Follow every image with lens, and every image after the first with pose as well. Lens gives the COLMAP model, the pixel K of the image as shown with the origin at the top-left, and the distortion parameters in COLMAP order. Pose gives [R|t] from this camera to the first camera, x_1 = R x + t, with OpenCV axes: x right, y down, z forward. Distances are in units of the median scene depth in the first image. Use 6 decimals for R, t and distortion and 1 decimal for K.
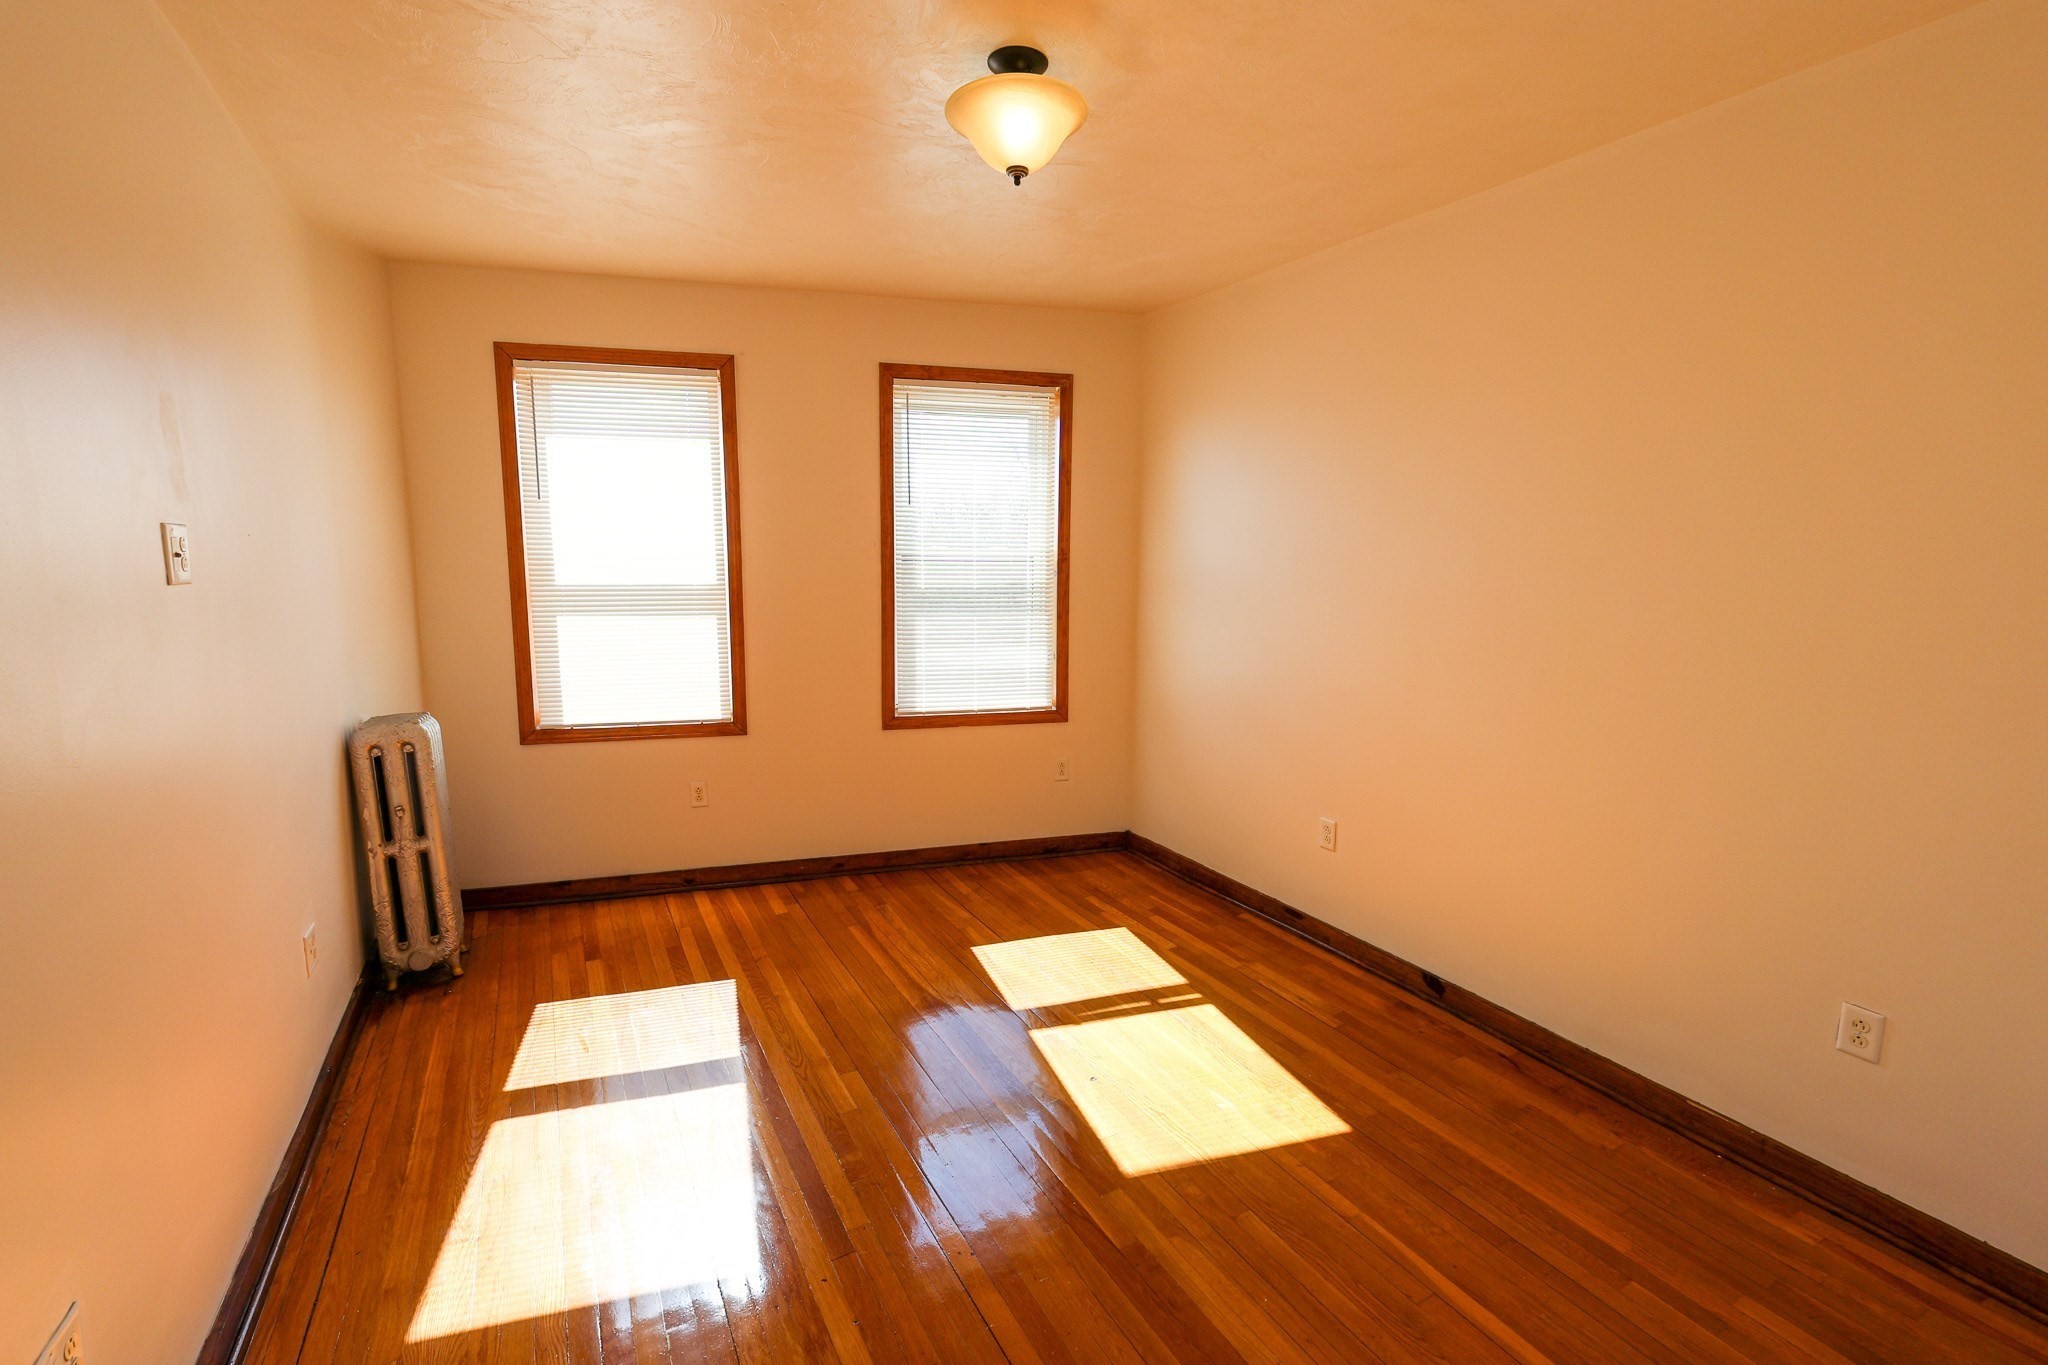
lens RADIAL K [[886.6, 0, 1057.5], [0, 886.6, 675.2], [0, 0, 1]] dist [0.003988, 0.000104]
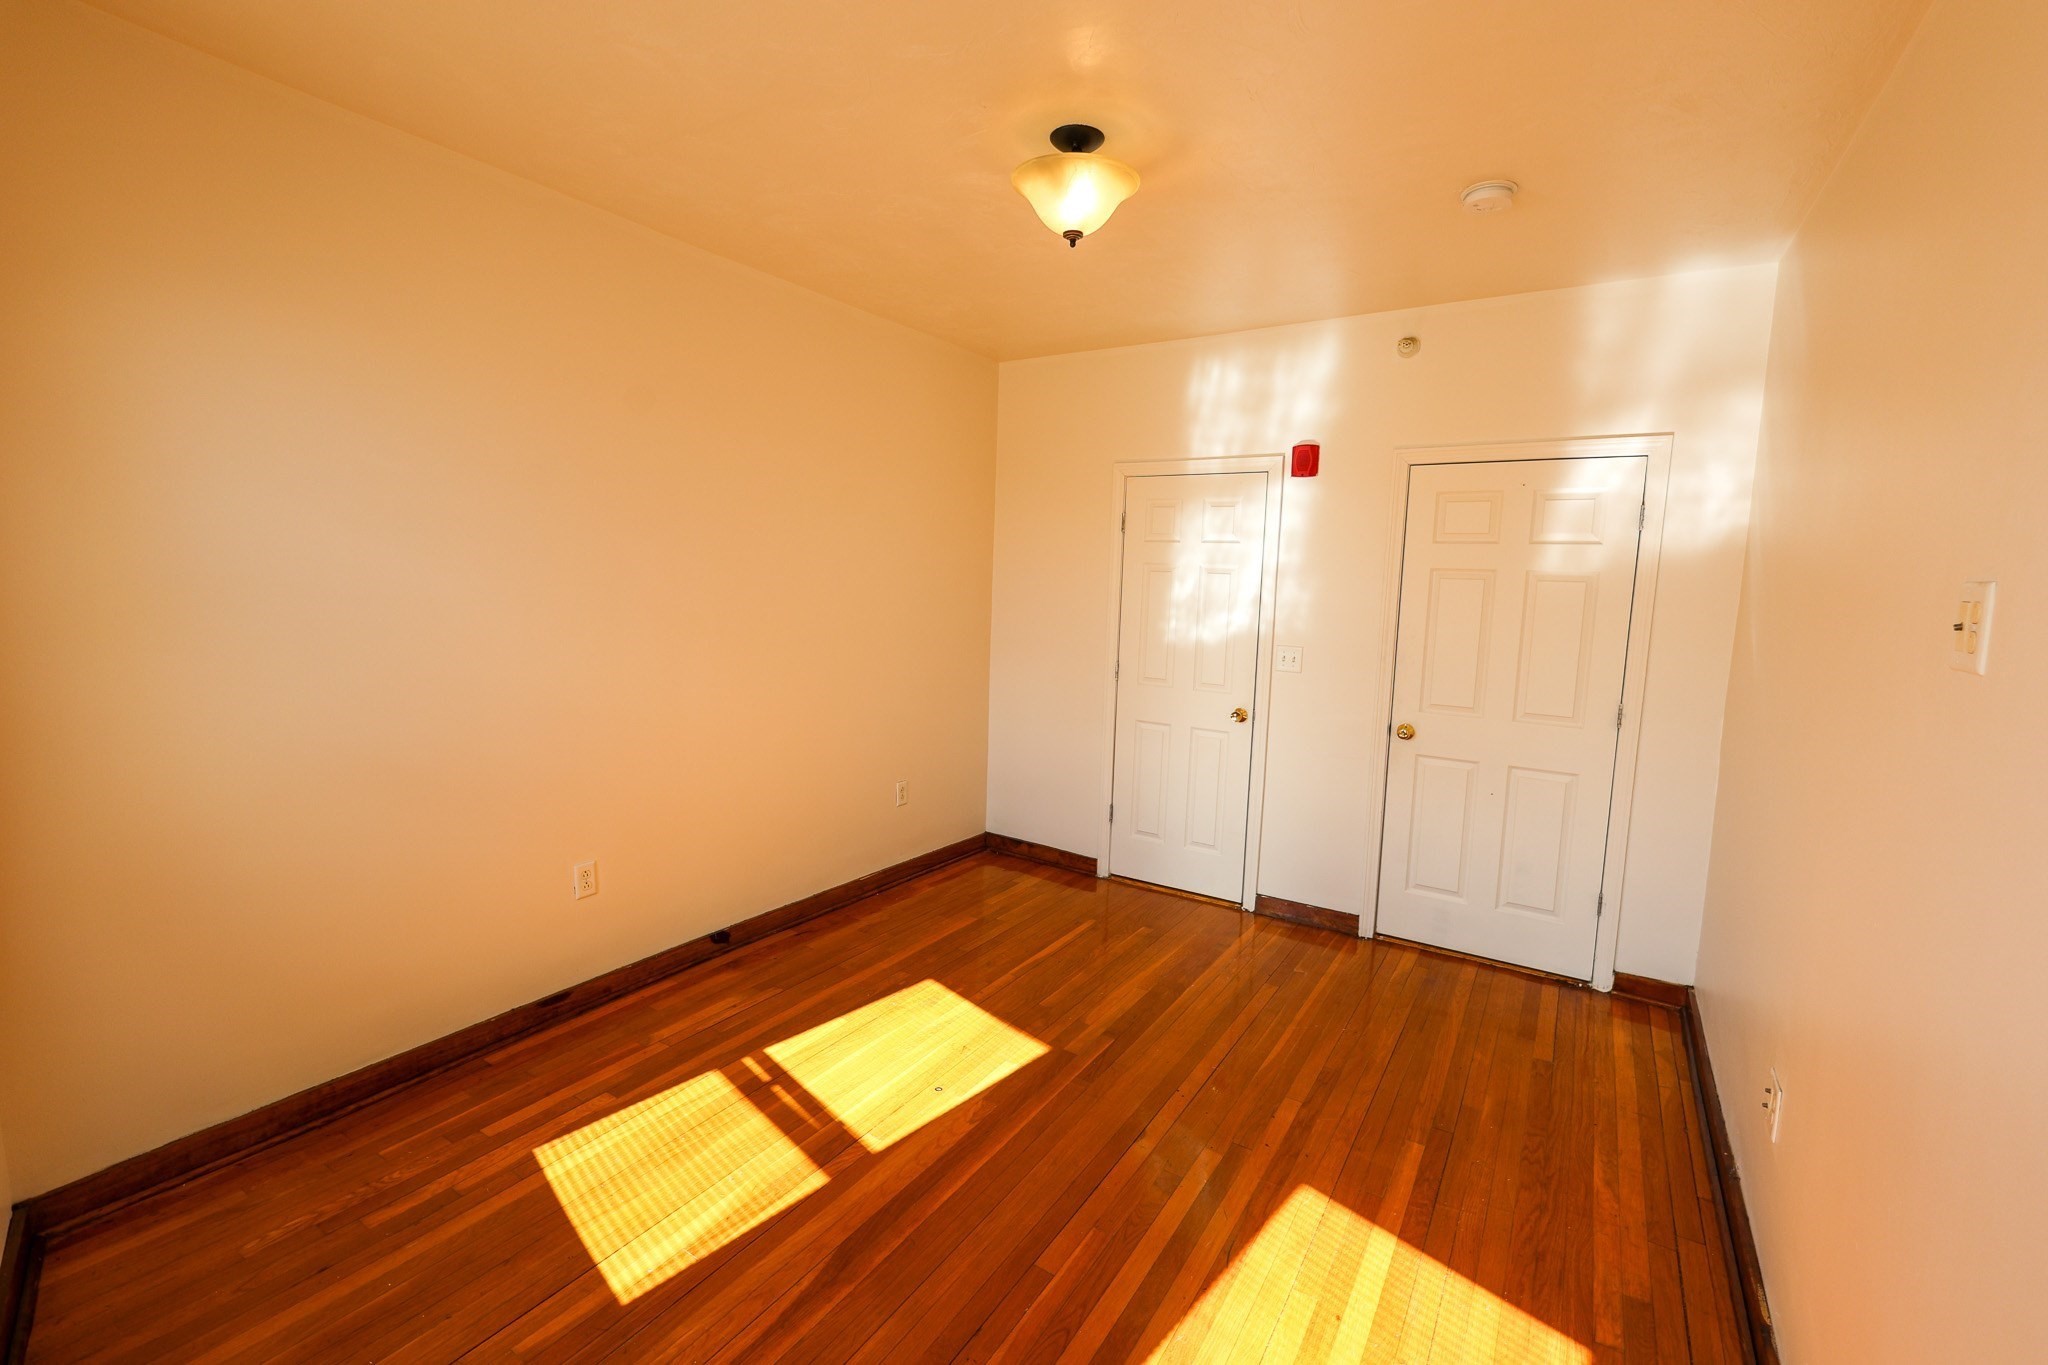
lens RADIAL K [[886.6, 0, 1013.7], [0, 886.6, 685.2], [0, 0, 1]] dist [0.003988, 0.000104]
pose [[-0.446000, -0.133584, 0.885008, -0.698250], [0.086533, 0.977732, 0.191188, -0.153573], [-0.890840, 0.161853, -0.424508, 1.071332]]
